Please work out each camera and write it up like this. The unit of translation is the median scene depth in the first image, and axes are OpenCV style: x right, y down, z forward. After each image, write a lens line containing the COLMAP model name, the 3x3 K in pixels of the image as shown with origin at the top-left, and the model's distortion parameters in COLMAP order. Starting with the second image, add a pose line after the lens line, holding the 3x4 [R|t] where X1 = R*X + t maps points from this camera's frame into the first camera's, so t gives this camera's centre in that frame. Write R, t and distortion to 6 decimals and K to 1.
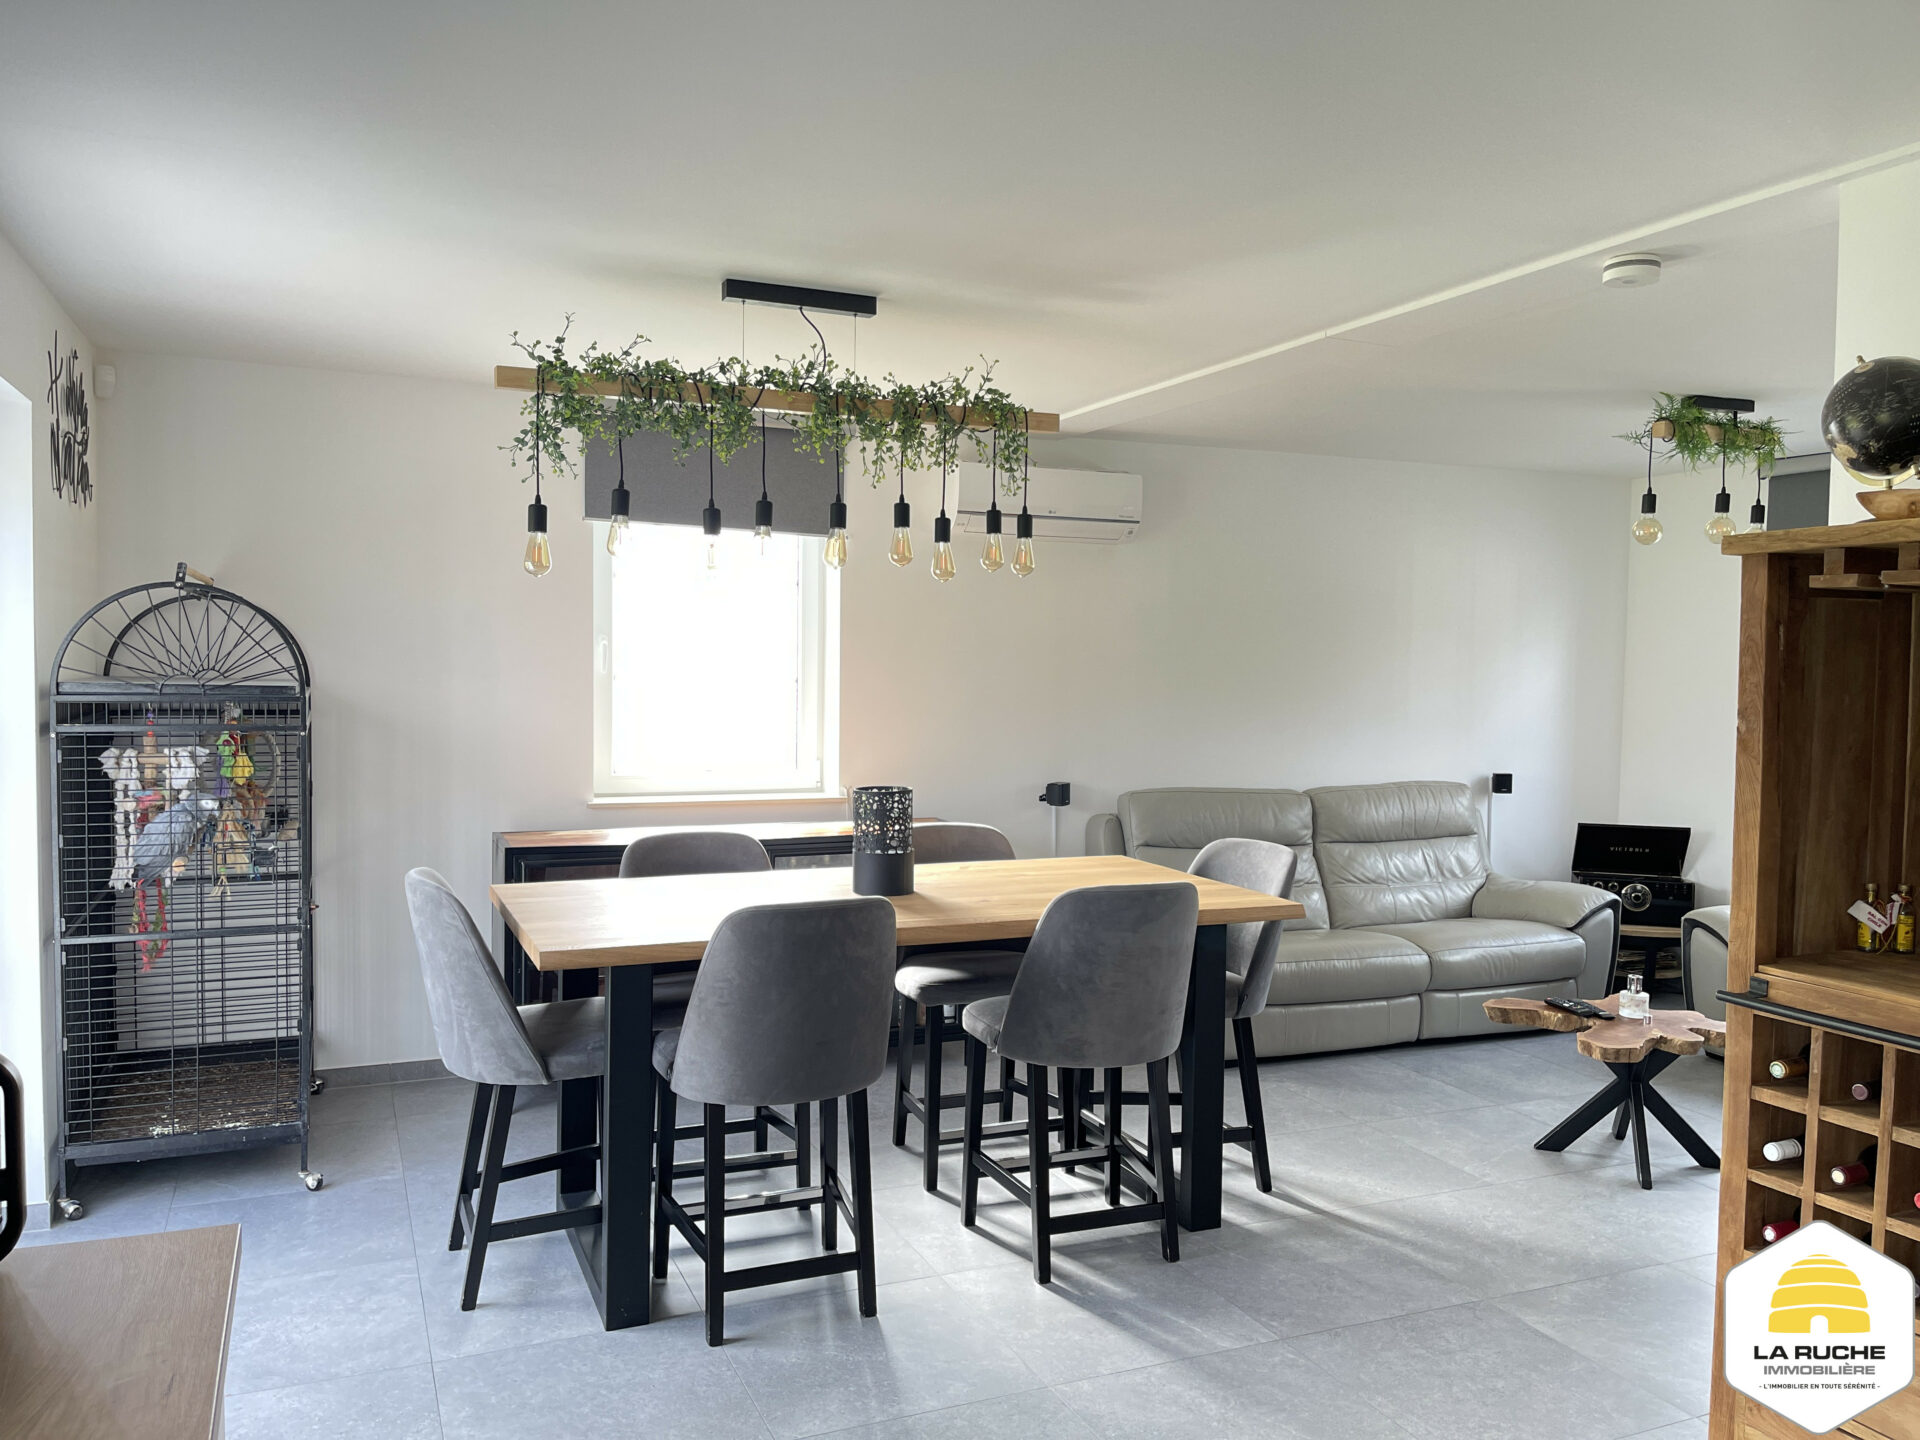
lens RADIAL K [[1444.3, 0, 953.8], [0, 1444.3, 733.0], [0, 0, 1]] dist [0.059900, -0.054924]
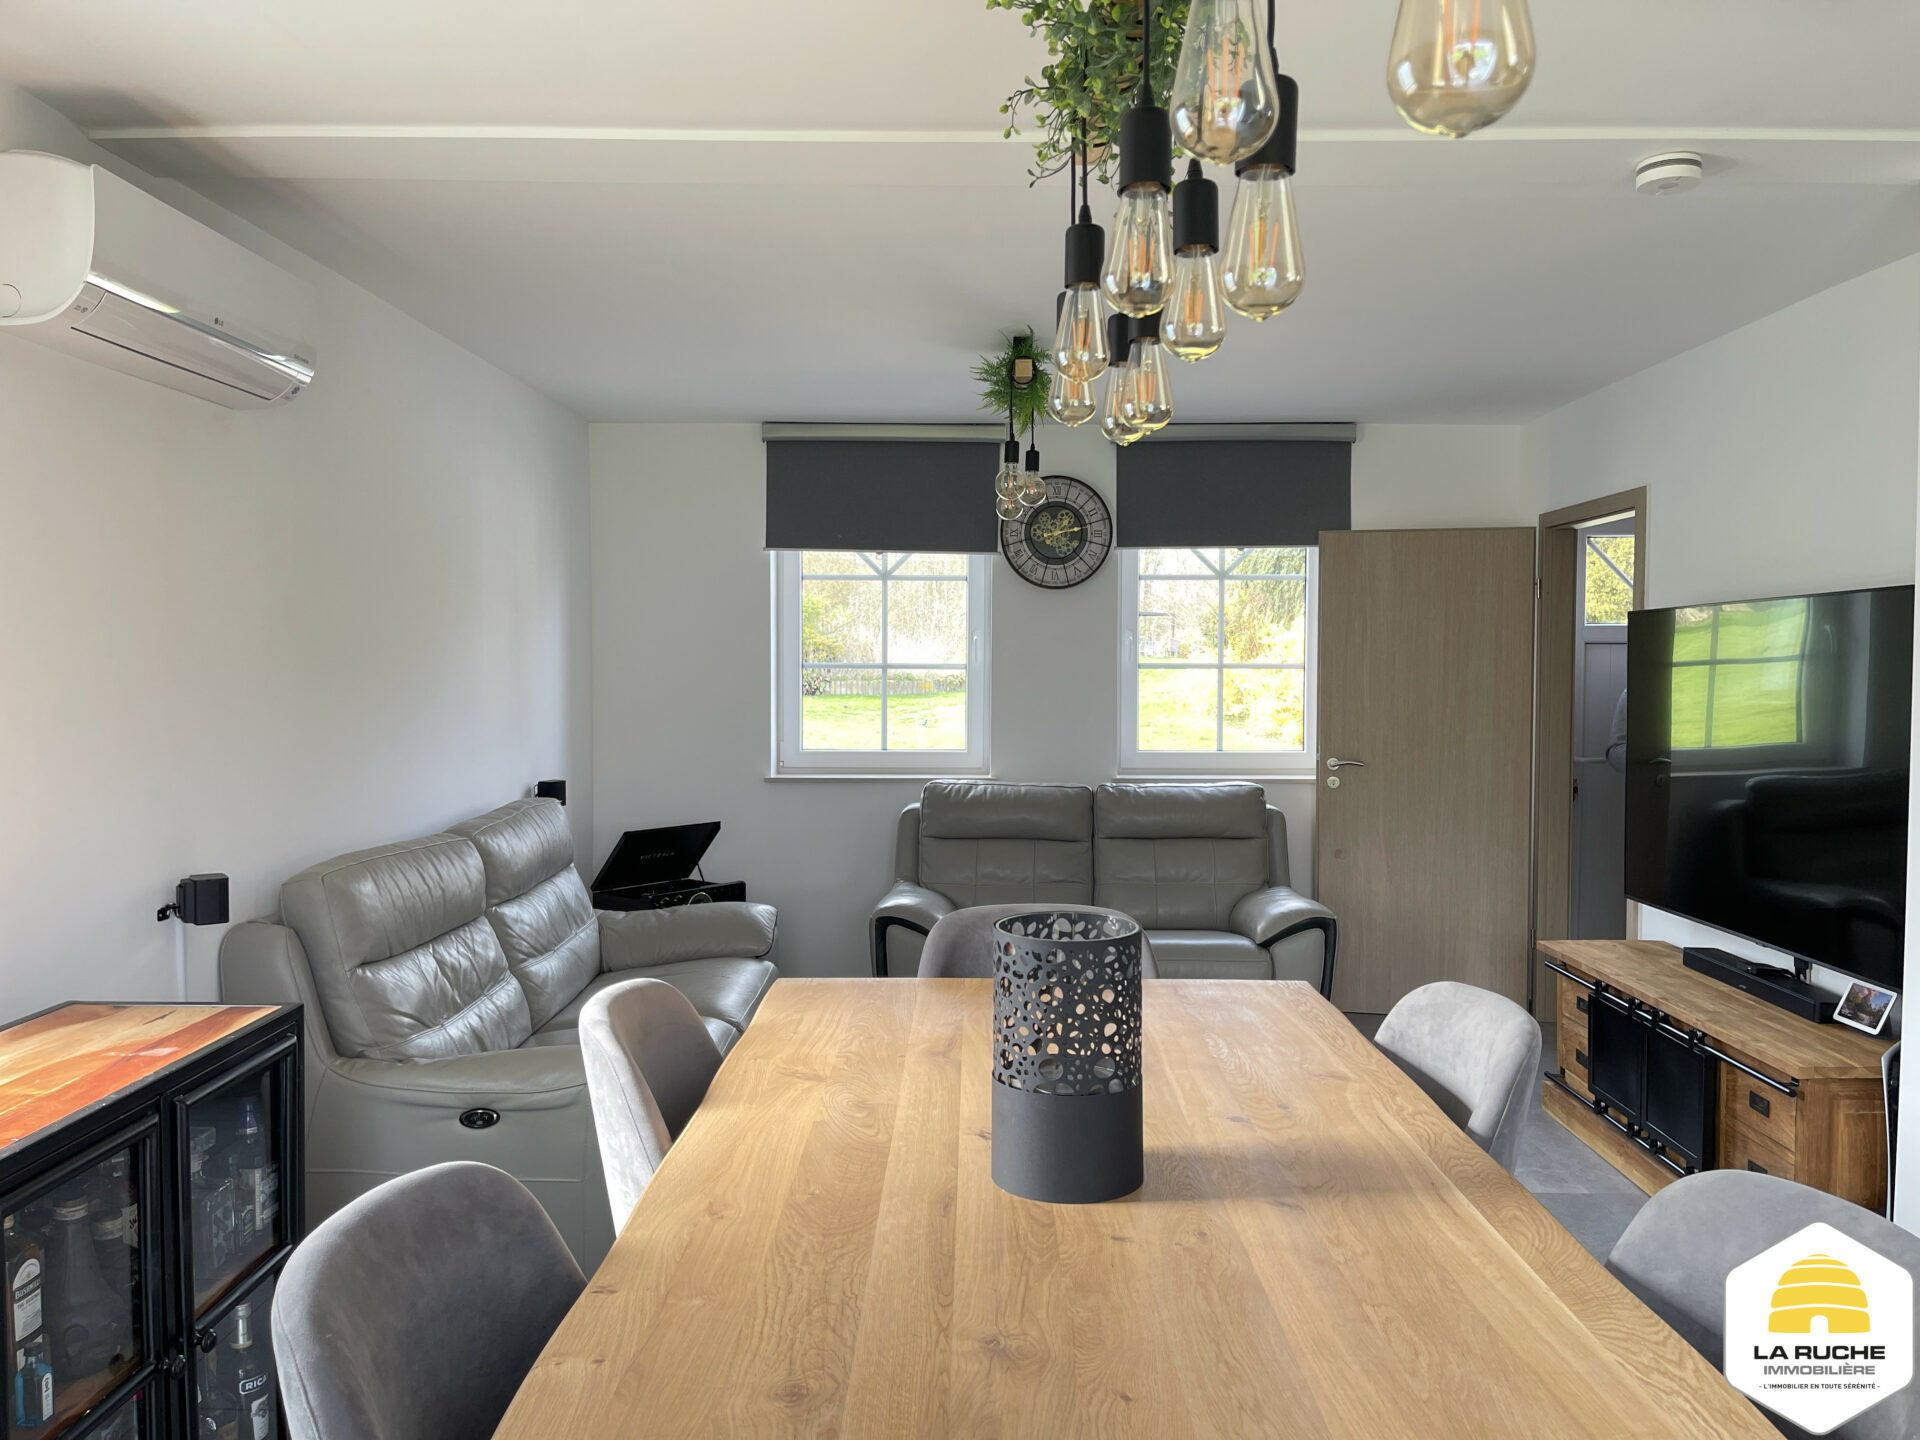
lens RADIAL K [[1444.3, 0, 962.3], [0, 1444.3, 728.2], [0, 0, 1]] dist [0.059900, -0.054924]
pose [[0.395594, -0.057934, 0.916597, -0.266218], [0.051738, 0.997829, 0.040739, -0.022157], [-0.916967, 0.031307, 0.397732, 0.532790]]
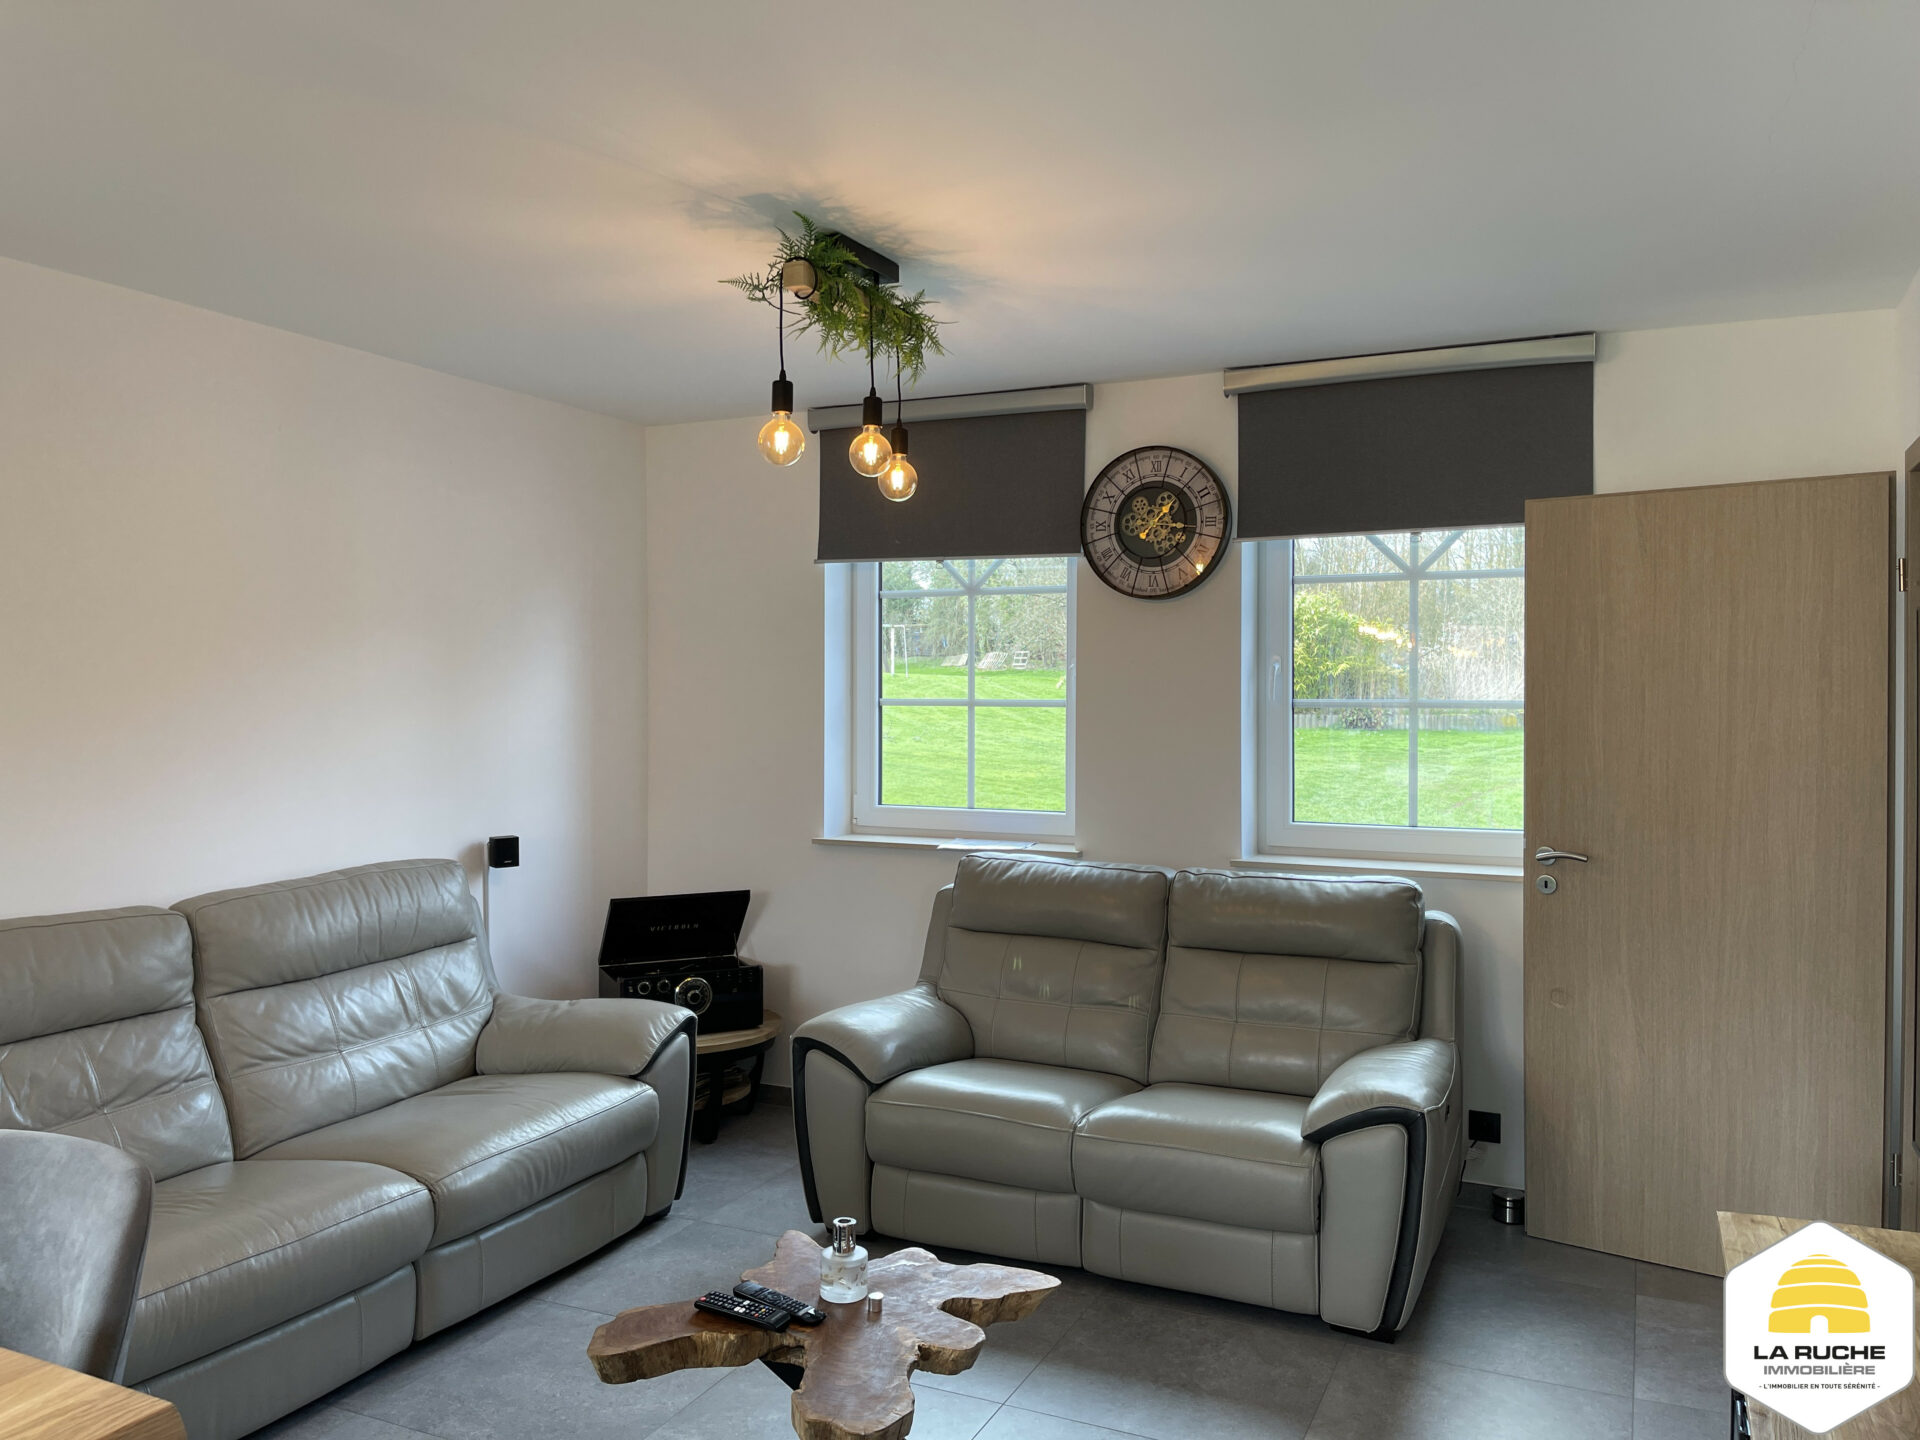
lens RADIAL K [[1444.3, 0, 958.6], [0, 1444.3, 710.1], [0, 0, 1]] dist [0.059900, -0.054924]
pose [[0.744887, -0.024684, 0.666734, 0.097251], [0.046096, 0.998831, -0.014520, -0.011948], [-0.665596, 0.041549, 0.745155, 0.393555]]
